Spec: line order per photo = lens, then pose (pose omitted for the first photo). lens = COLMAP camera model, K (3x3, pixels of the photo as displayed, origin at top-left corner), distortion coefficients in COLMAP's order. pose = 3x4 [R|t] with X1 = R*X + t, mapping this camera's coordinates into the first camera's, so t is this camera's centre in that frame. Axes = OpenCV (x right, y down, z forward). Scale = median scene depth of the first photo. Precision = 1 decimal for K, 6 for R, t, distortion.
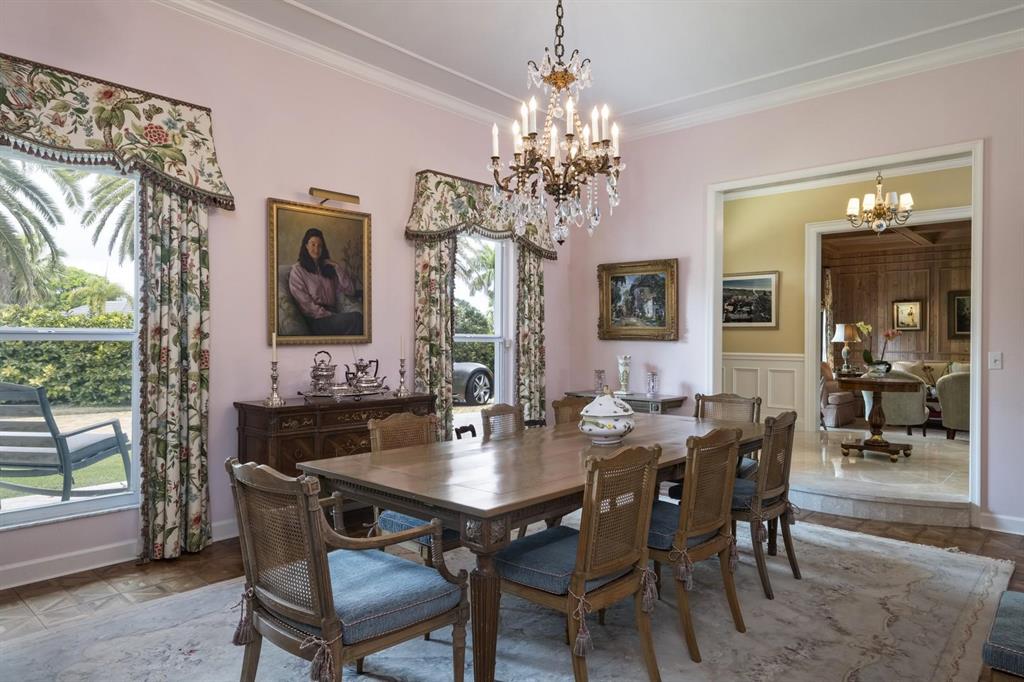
lens RADIAL K [[634.2, 0, 512.0], [0, 634.2, 341.0], [0, 0, 1]] dist [0.003073, 0.001697]
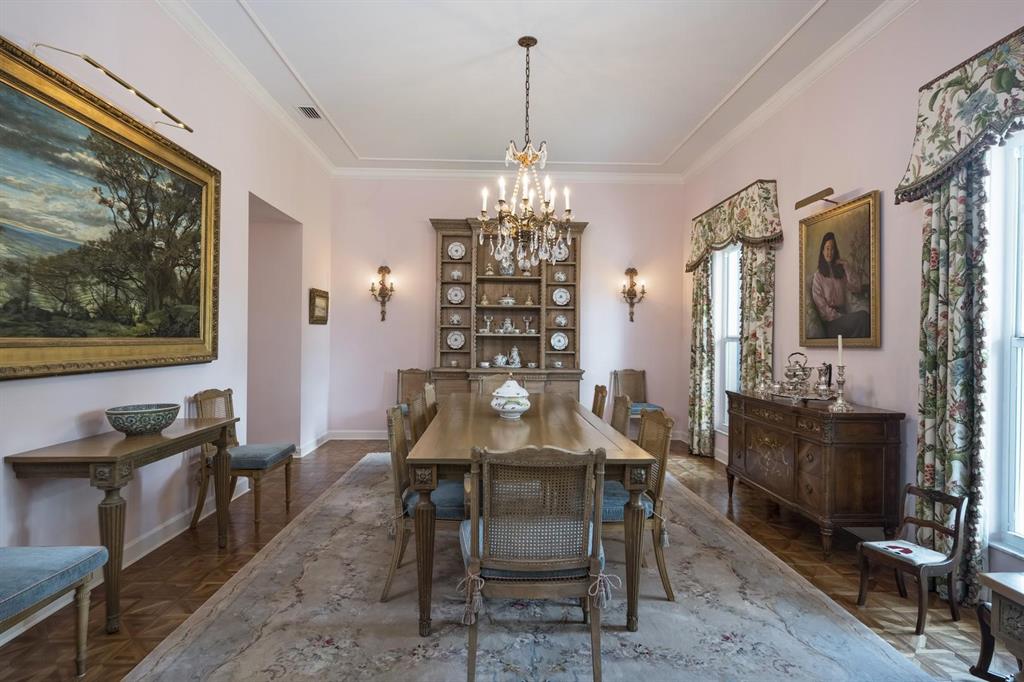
lens RADIAL K [[517.2, 0, 512.0], [0, 517.2, 341.0], [0, 0, 1]] dist [-0.000833, -0.000292]
pose [[-0.708707, -0.008125, -0.705456, 0.621198], [-0.014284, 0.999894, 0.002834, 0.000868], [0.705358, 0.012086, -0.708748, 1.215156]]
